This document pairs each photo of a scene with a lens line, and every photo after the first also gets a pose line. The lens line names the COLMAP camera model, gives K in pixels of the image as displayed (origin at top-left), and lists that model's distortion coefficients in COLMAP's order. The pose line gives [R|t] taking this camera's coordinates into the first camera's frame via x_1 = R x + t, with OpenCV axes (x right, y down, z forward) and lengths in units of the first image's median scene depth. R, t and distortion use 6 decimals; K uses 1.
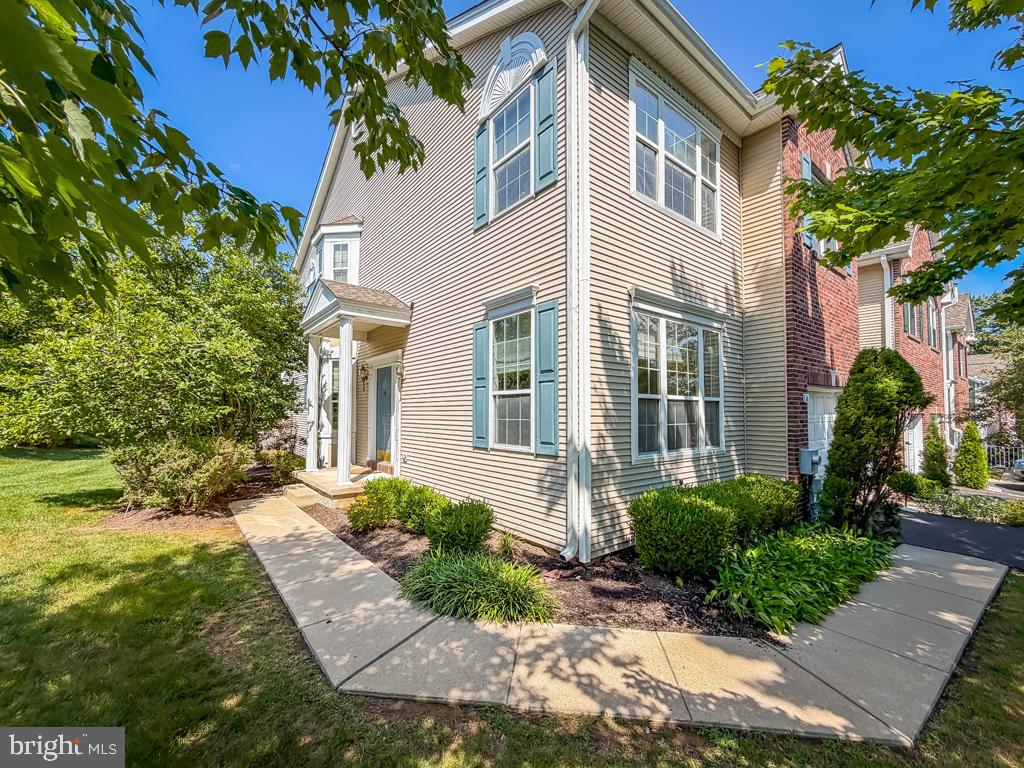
lens RADIAL K [[417.3, 0, 517.8], [0, 417.3, 381.7], [0, 0, 1]] dist [-0.000158, -0.000416]
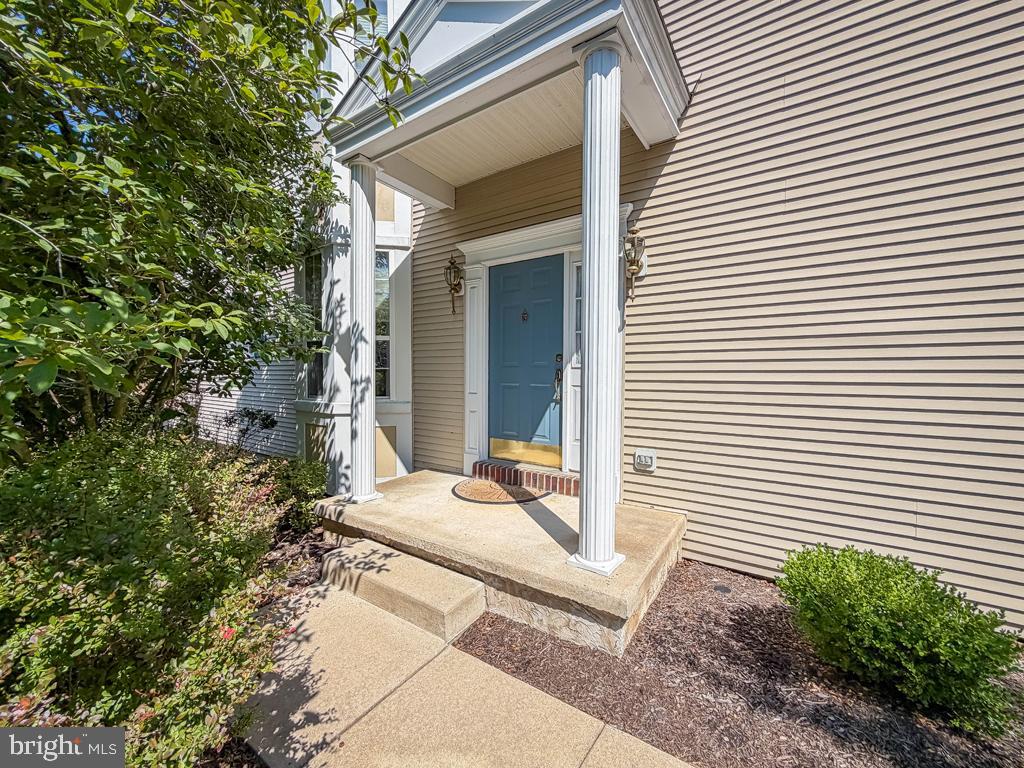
lens RADIAL K [[406.8, 0, 510.7], [0, 406.8, 380.2], [0, 0, 1]] dist [0.000110, 0.000007]
pose [[0.958408, -0.004804, 0.285361, -0.808034], [-0.021816, 0.995700, 0.090034, 0.098744], [-0.284566, -0.092515, 0.954182, 1.002770]]
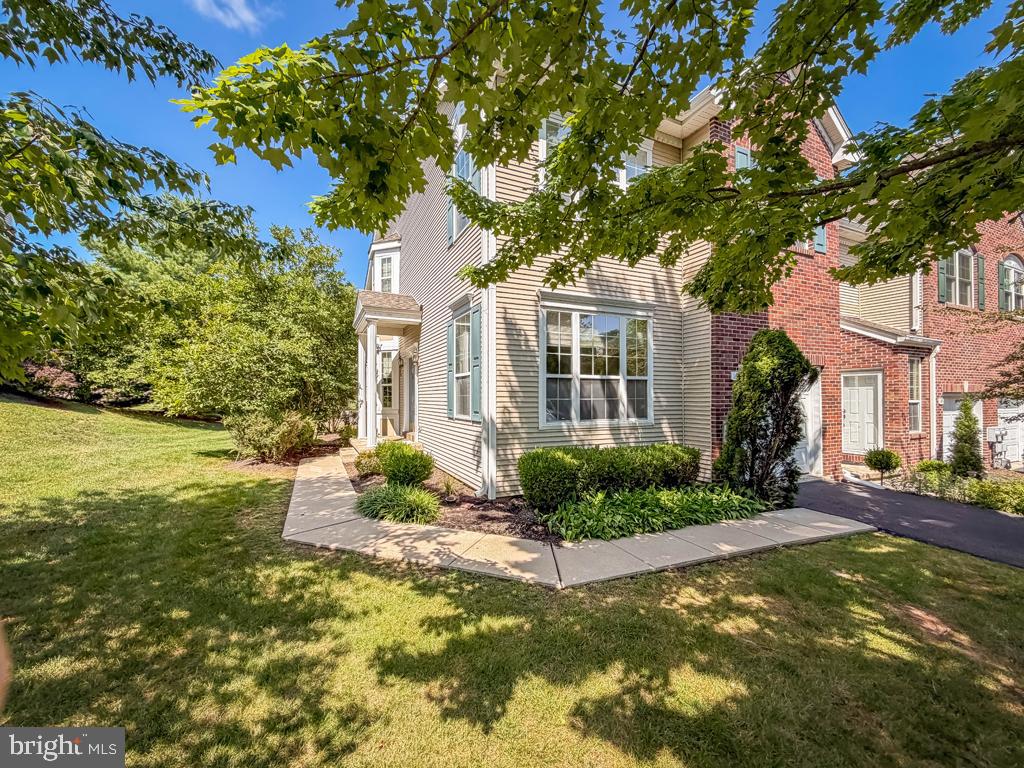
lens RADIAL K [[416.4, 0, 511.7], [0, 416.4, 376.2], [0, 0, 1]] dist [-0.002181, 0.000049]
pose [[0.970125, -0.015050, -0.242137, 0.472560], [0.020490, 0.999591, 0.019964, 0.007932], [0.241737, -0.024329, 0.970037, -0.236539]]
